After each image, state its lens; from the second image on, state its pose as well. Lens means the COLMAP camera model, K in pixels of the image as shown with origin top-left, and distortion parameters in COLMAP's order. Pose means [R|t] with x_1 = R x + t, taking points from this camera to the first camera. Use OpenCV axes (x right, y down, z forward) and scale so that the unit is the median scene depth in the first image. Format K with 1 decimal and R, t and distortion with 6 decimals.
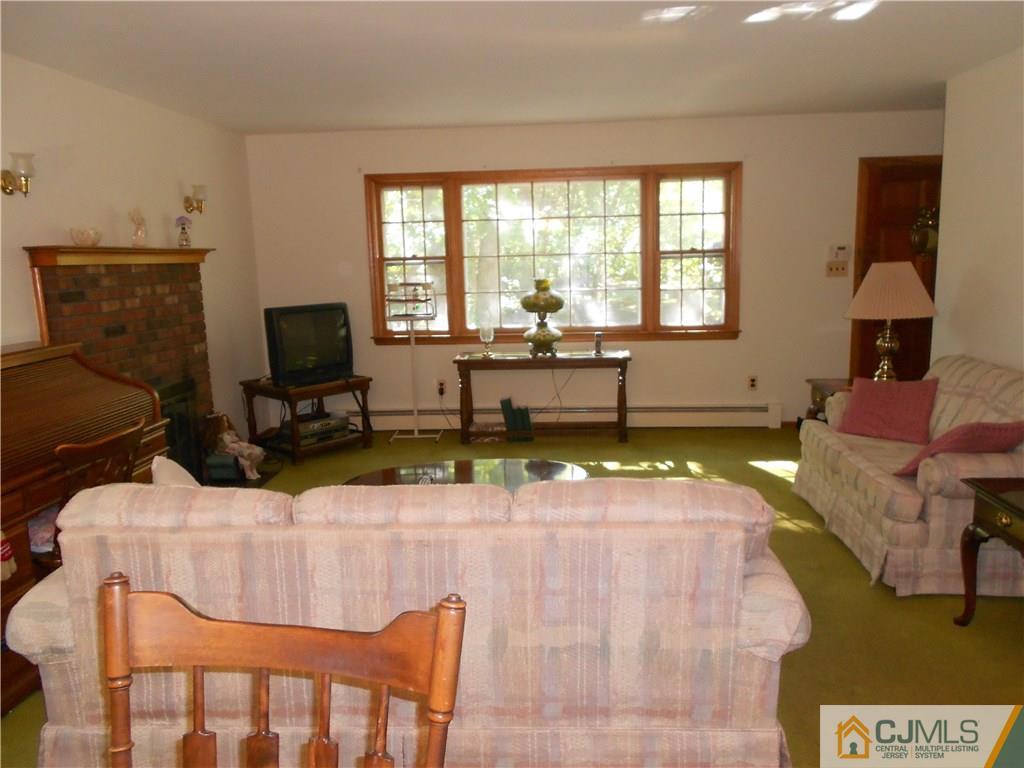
lens RADIAL K [[841.4, 0, 511.7], [0, 841.4, 407.2], [0, 0, 1]] dist [0.006286, 0.002184]
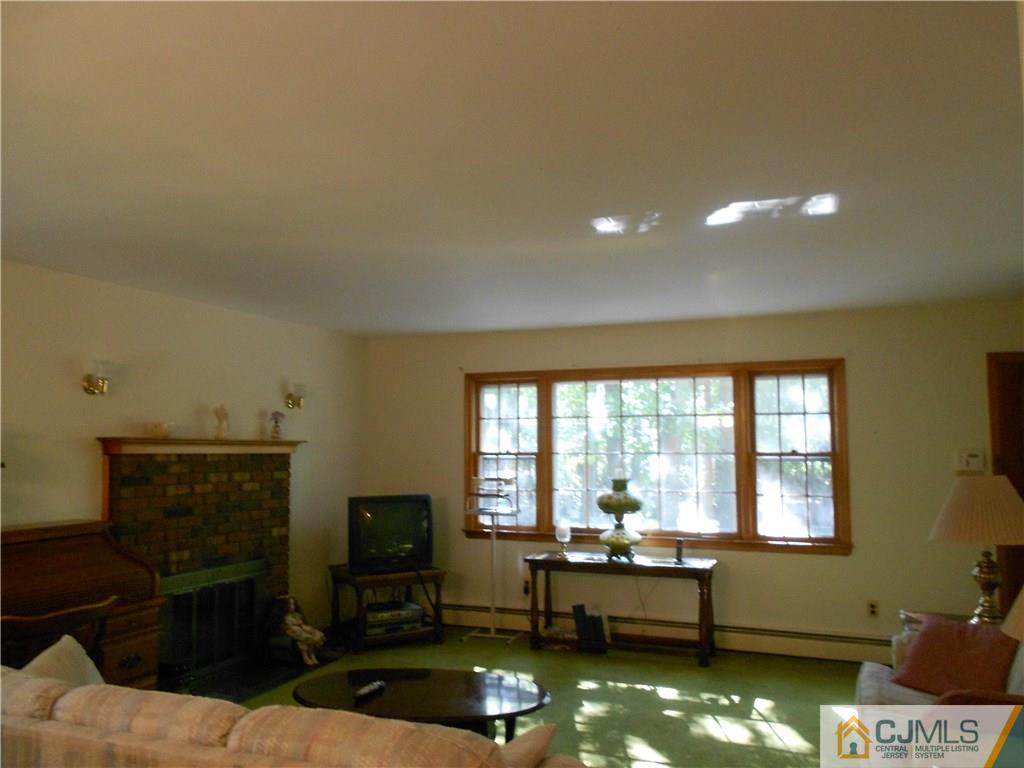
lens RADIAL K [[841.4, 0, 511.7], [0, 841.4, 407.2], [0, 0, 1]] dist [0.006286, 0.002184]
pose [[0.945796, 0.008685, -0.324646, 0.227547], [-0.080178, 0.974943, -0.207502, -0.023383], [0.314709, 0.222284, 0.922794, 0.063608]]
